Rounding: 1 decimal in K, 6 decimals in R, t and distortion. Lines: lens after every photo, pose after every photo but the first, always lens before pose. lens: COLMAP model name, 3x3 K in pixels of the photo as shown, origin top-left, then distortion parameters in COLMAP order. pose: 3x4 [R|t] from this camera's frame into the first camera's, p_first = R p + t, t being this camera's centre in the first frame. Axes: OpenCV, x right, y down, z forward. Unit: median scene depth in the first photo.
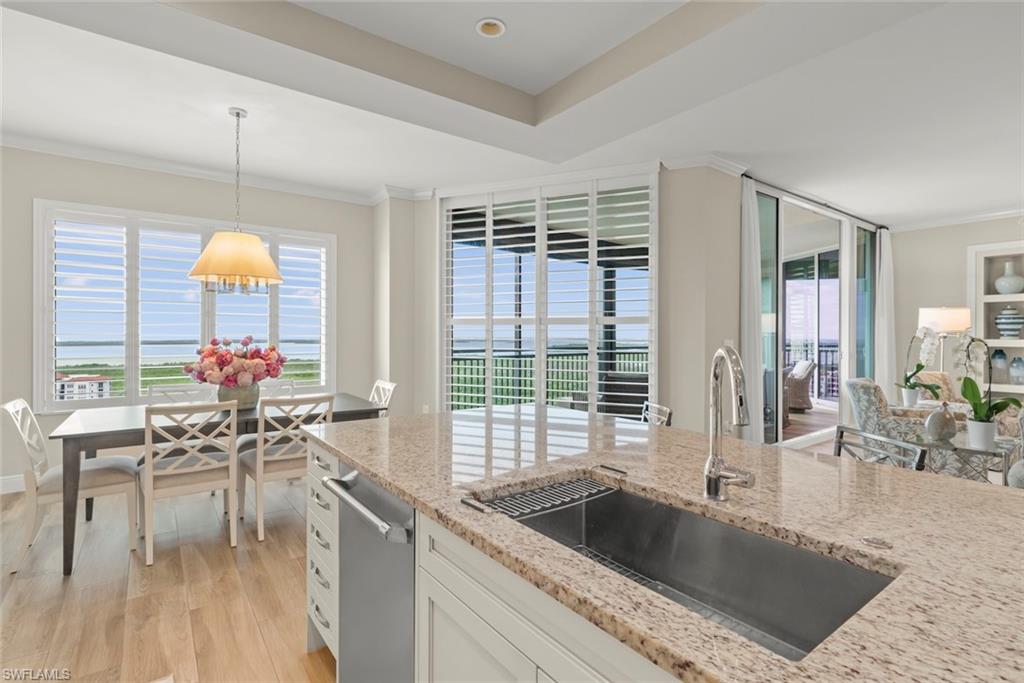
lens RADIAL K [[497.5, 0, 514.0], [0, 497.5, 334.7], [0, 0, 1]] dist [-0.003173, -0.002443]
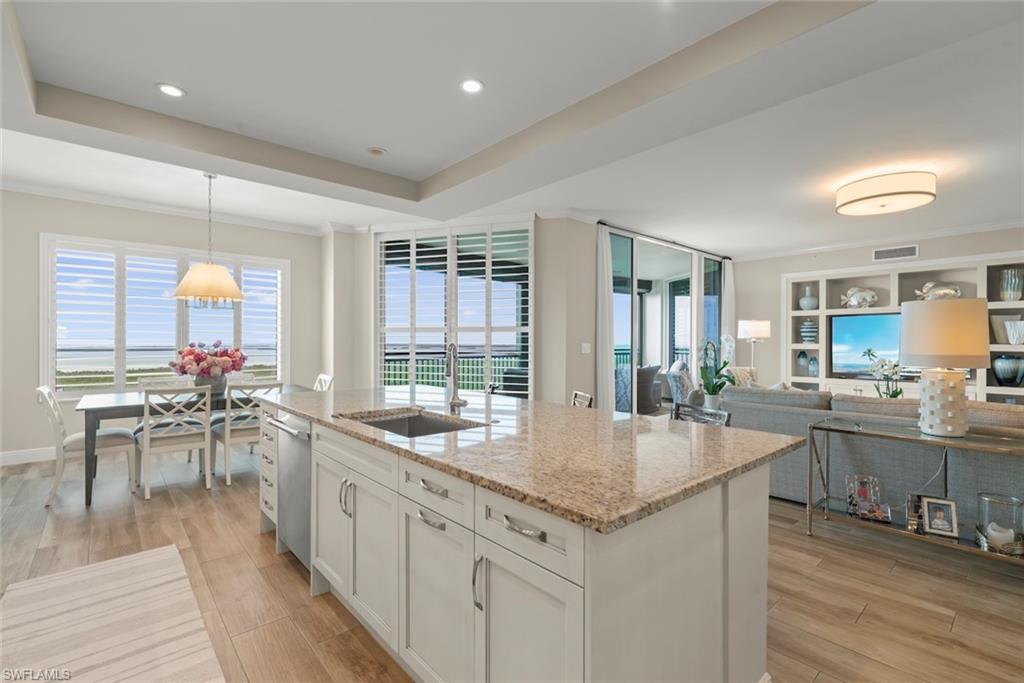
lens RADIAL K [[456.8, 0, 512.8], [0, 456.8, 341.4], [0, 0, 1]] dist [-0.011241, 0.000395]
pose [[0.995457, -0.000809, 0.095209, 0.150420], [0.000841, 1.000000, -0.000301, 0.005669], [-0.095208, 0.000380, 0.995457, -0.317117]]
